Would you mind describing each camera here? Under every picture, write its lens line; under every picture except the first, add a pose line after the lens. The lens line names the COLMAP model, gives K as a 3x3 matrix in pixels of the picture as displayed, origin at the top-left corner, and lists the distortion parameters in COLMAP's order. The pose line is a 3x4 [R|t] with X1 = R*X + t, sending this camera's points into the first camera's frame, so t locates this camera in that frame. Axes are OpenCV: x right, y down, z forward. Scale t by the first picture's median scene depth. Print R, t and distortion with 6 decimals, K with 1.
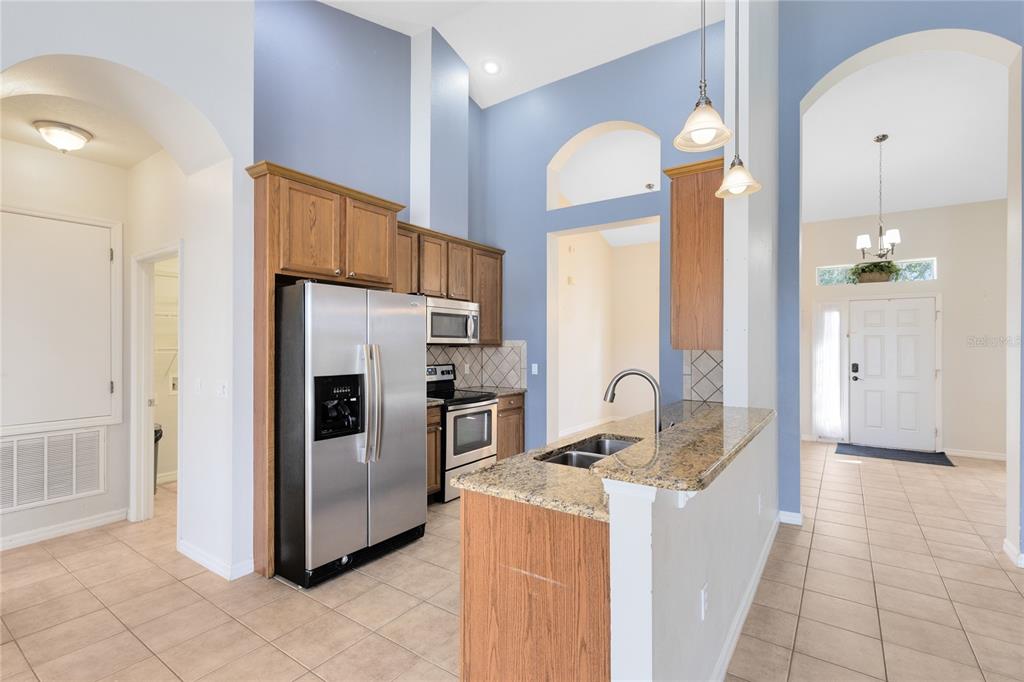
lens RADIAL K [[468.9, 0, 515.4], [0, 468.9, 348.4], [0, 0, 1]] dist [0.005325, -0.000247]
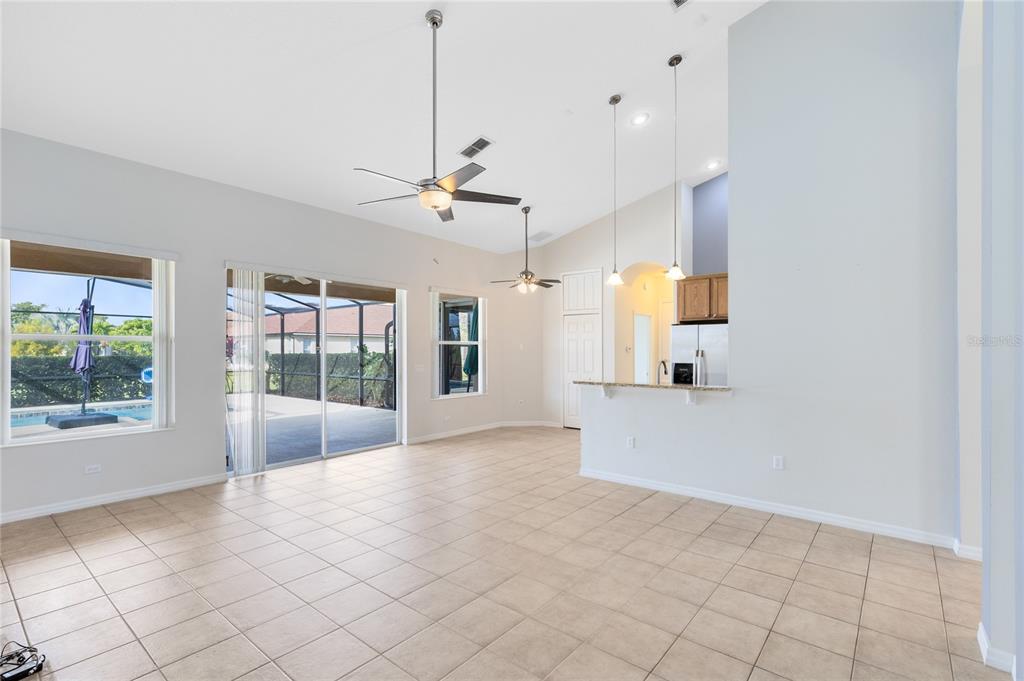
lens RADIAL K [[468.9, 0, 517.5], [0, 468.9, 347.8], [0, 0, 1]] dist [0.005325, -0.000247]
pose [[-0.078093, -0.003733, -0.996939, 1.505370], [-0.004588, 0.999984, -0.003385, -0.006548], [0.996936, 0.004310, -0.078109, 0.258002]]
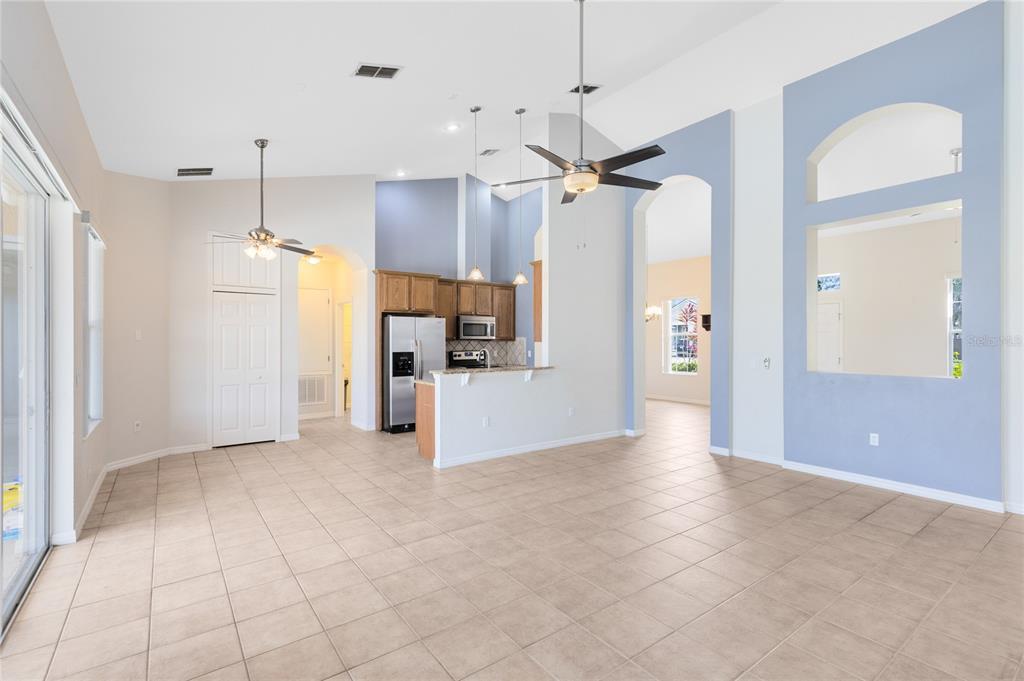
lens RADIAL K [[468.9, 0, 515.8], [0, 468.9, 346.5], [0, 0, 1]] dist [0.005325, -0.000247]
pose [[0.947297, 0.005448, -0.320309, 0.738346], [-0.002696, 0.999956, 0.009033, 0.002189], [0.320344, -0.007693, 0.947270, -0.874393]]
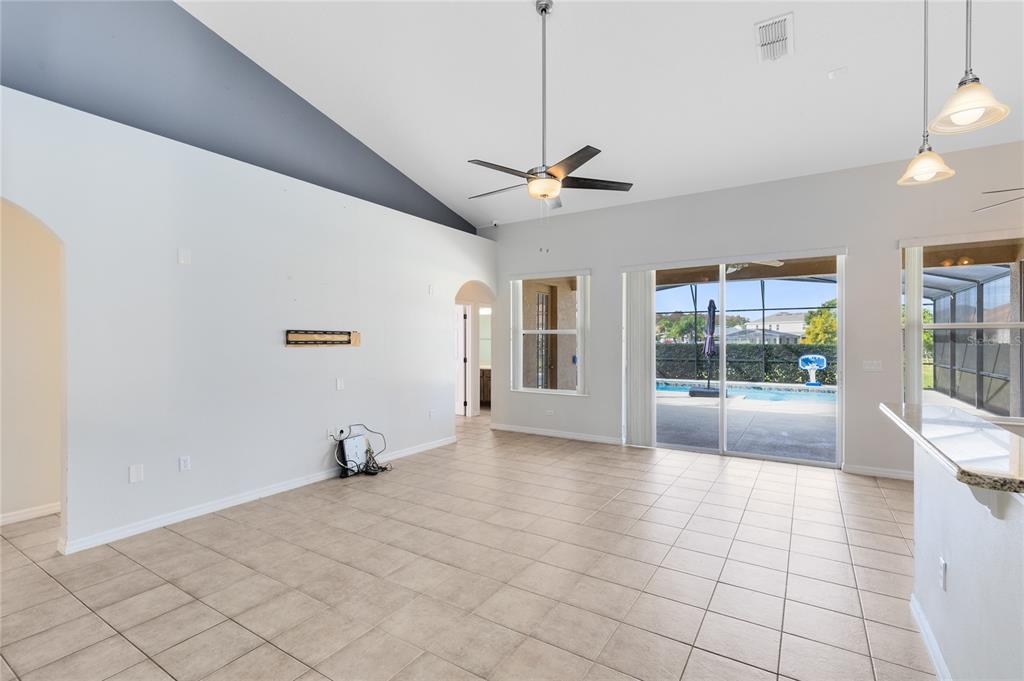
lens RADIAL K [[468.9, 0, 513.4], [0, 468.9, 340.6], [0, 0, 1]] dist [0.005325, -0.000247]
pose [[-0.999195, 0.004284, -0.039895, 0.668732], [0.004020, 0.999970, 0.006683, -0.008515], [0.039922, 0.006517, -0.999182, 0.961581]]
